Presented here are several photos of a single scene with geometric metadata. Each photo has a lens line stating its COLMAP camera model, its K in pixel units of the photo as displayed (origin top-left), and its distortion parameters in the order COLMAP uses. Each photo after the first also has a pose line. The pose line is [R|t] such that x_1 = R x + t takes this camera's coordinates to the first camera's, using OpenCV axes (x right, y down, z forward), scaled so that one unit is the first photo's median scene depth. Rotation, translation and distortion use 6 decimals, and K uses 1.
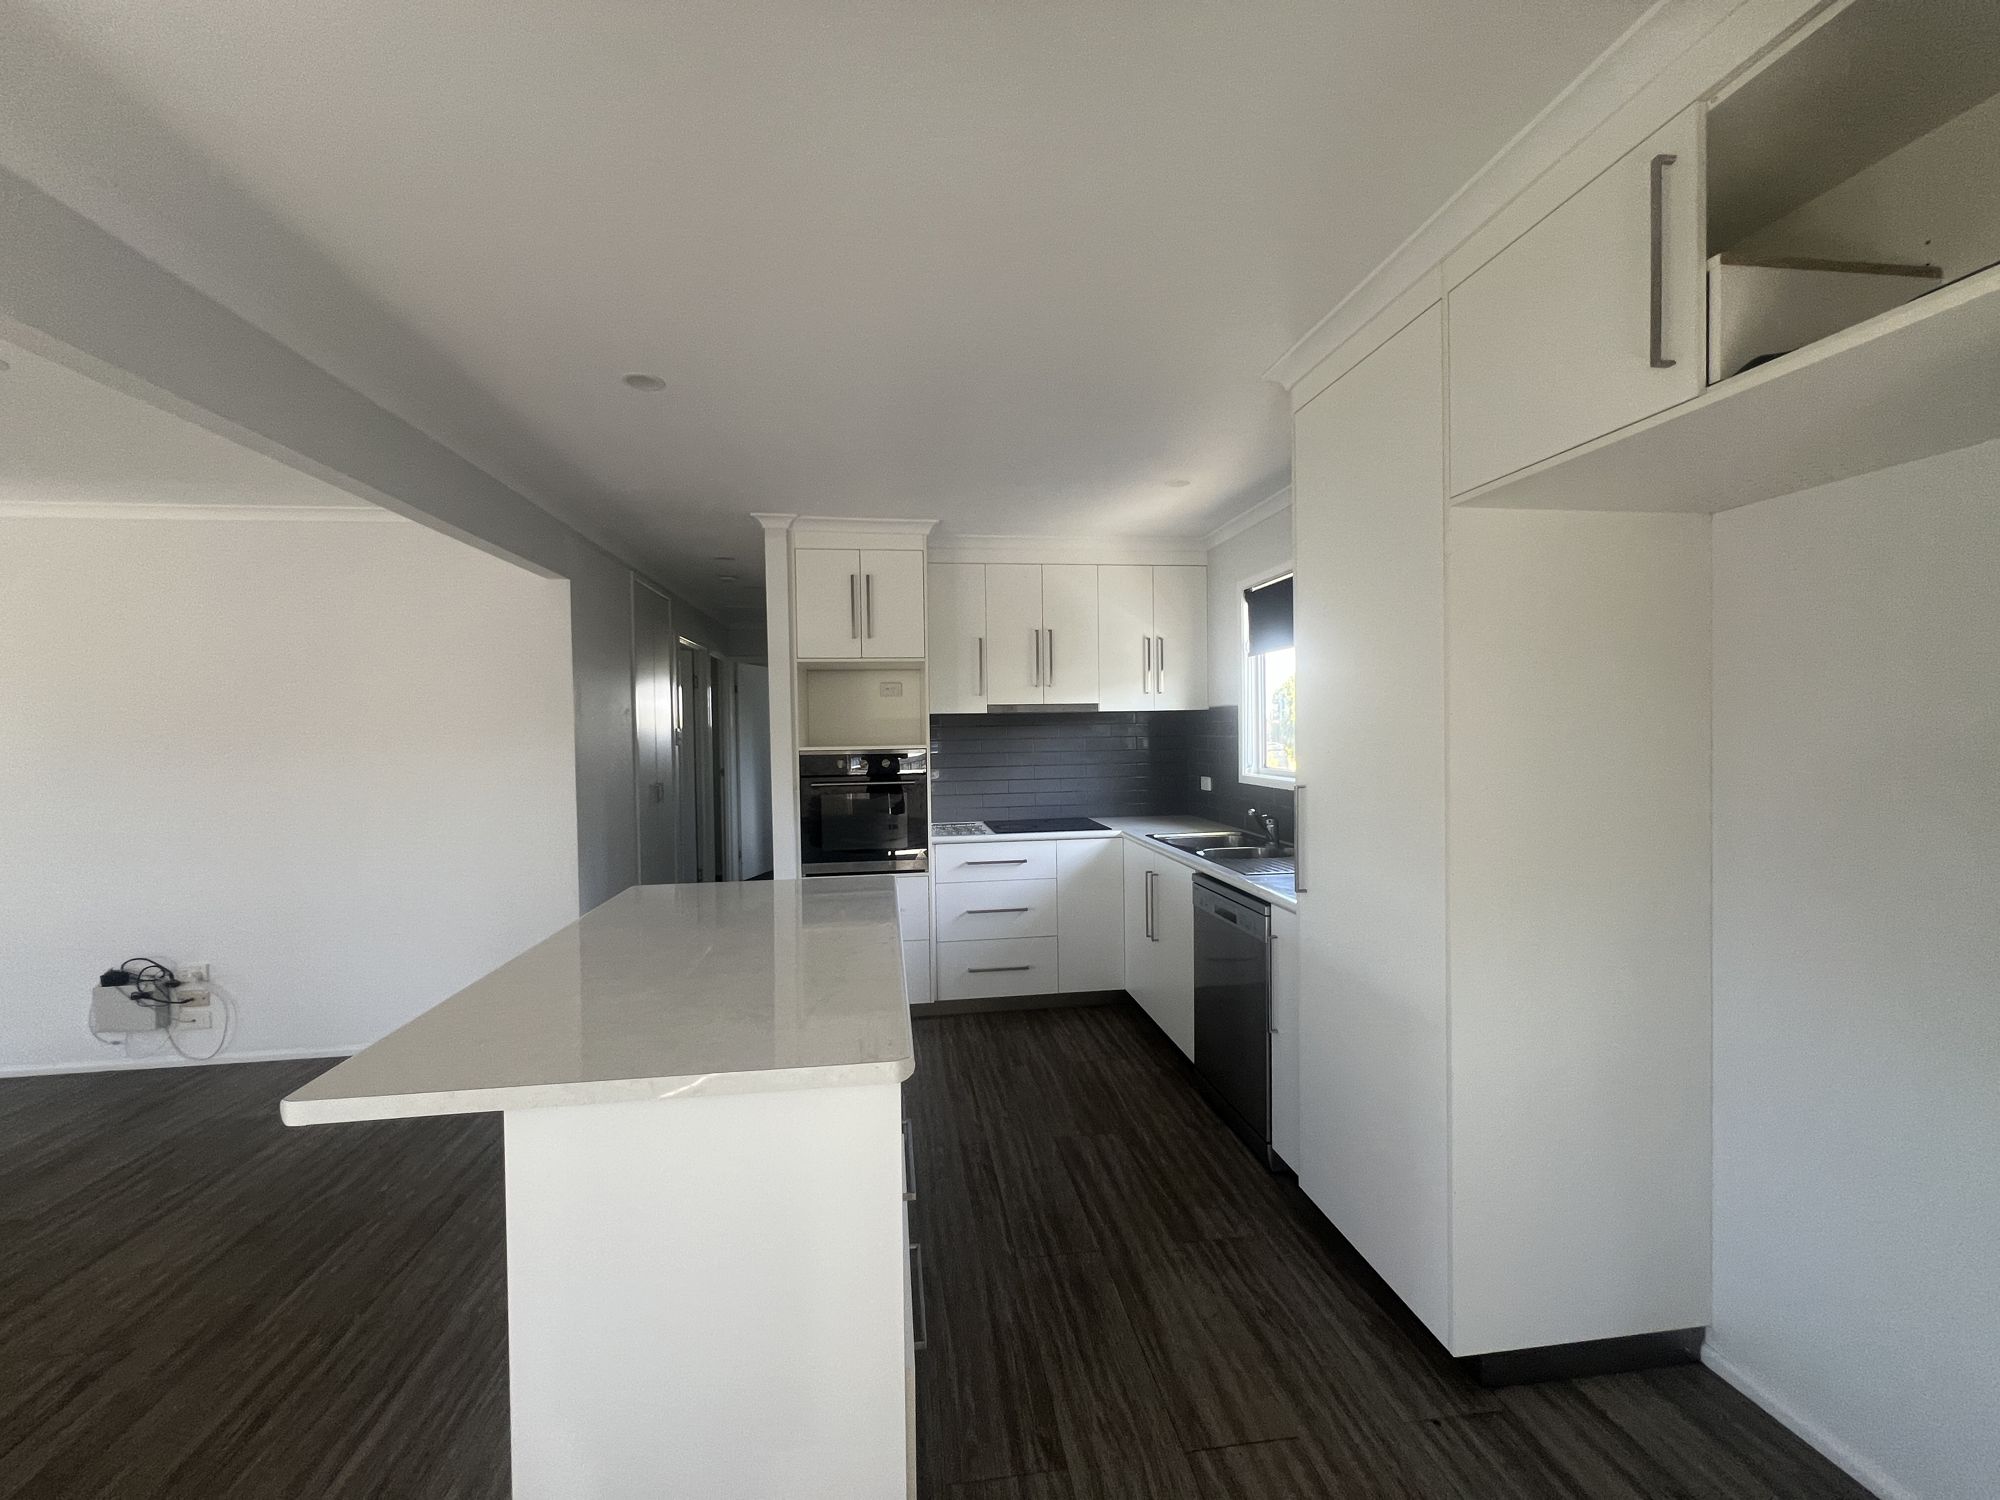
lens RADIAL K [[803.5, 0, 991.4], [0, 803.5, 742.4], [0, 0, 1]] dist [-0.001191, -0.000025]
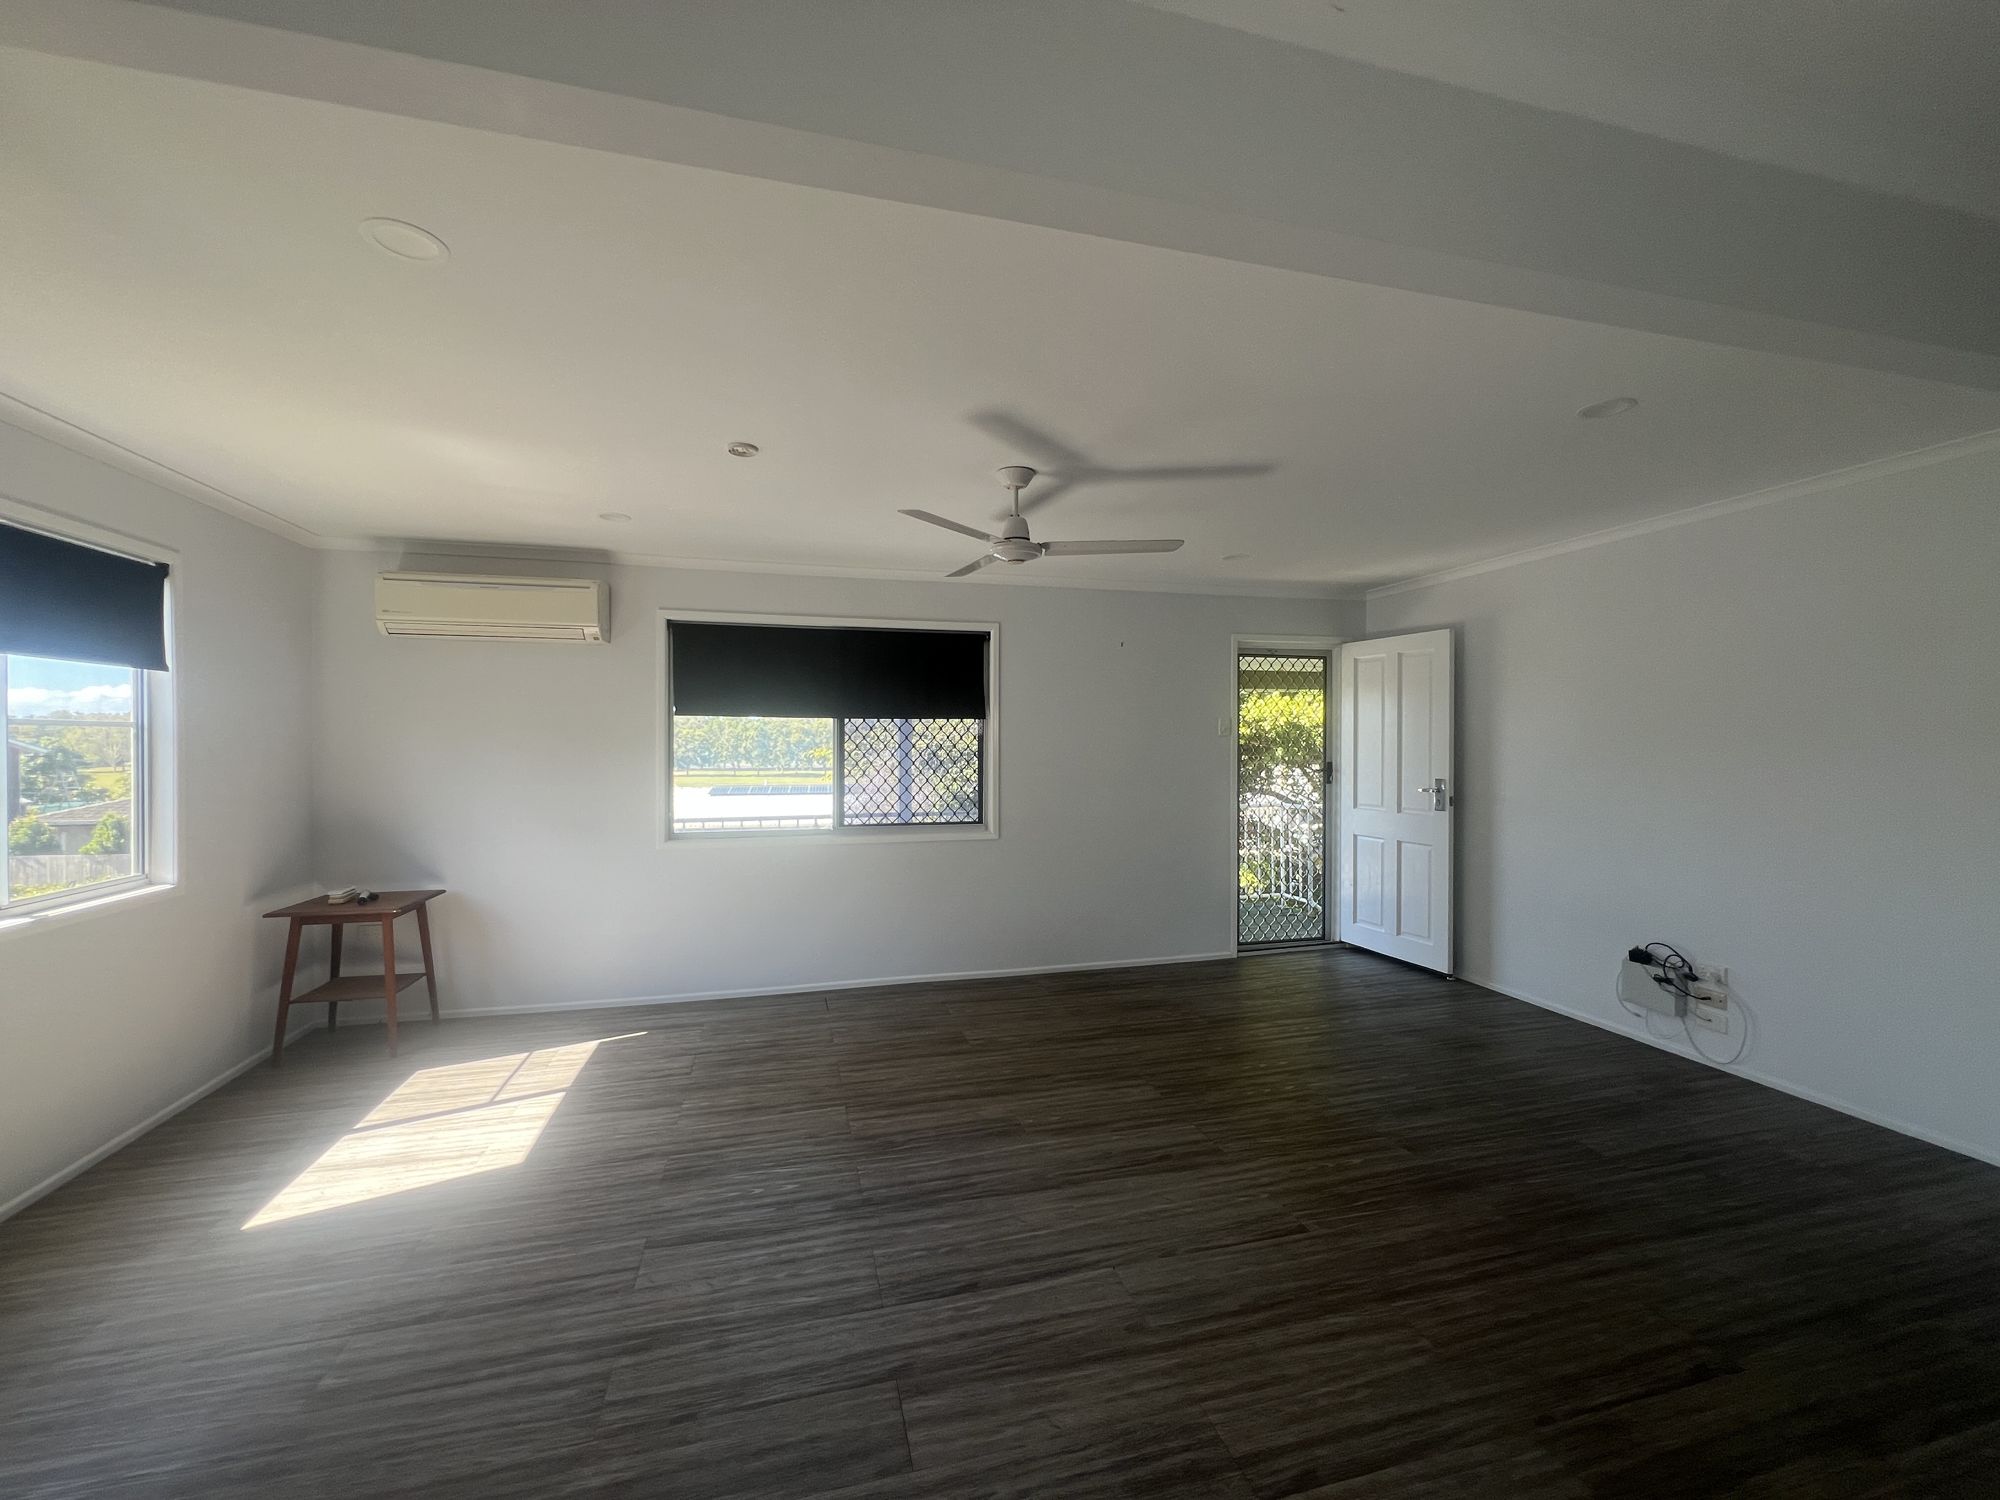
lens RADIAL K [[803.5, 0, 990.2], [0, 803.5, 746.4], [0, 0, 1]] dist [-0.001191, -0.000025]
pose [[0.124977, 0.025399, -0.991835, -0.130219], [-0.020432, 0.999526, 0.023021, 0.003146], [0.991949, 0.017388, 0.125436, -0.015175]]
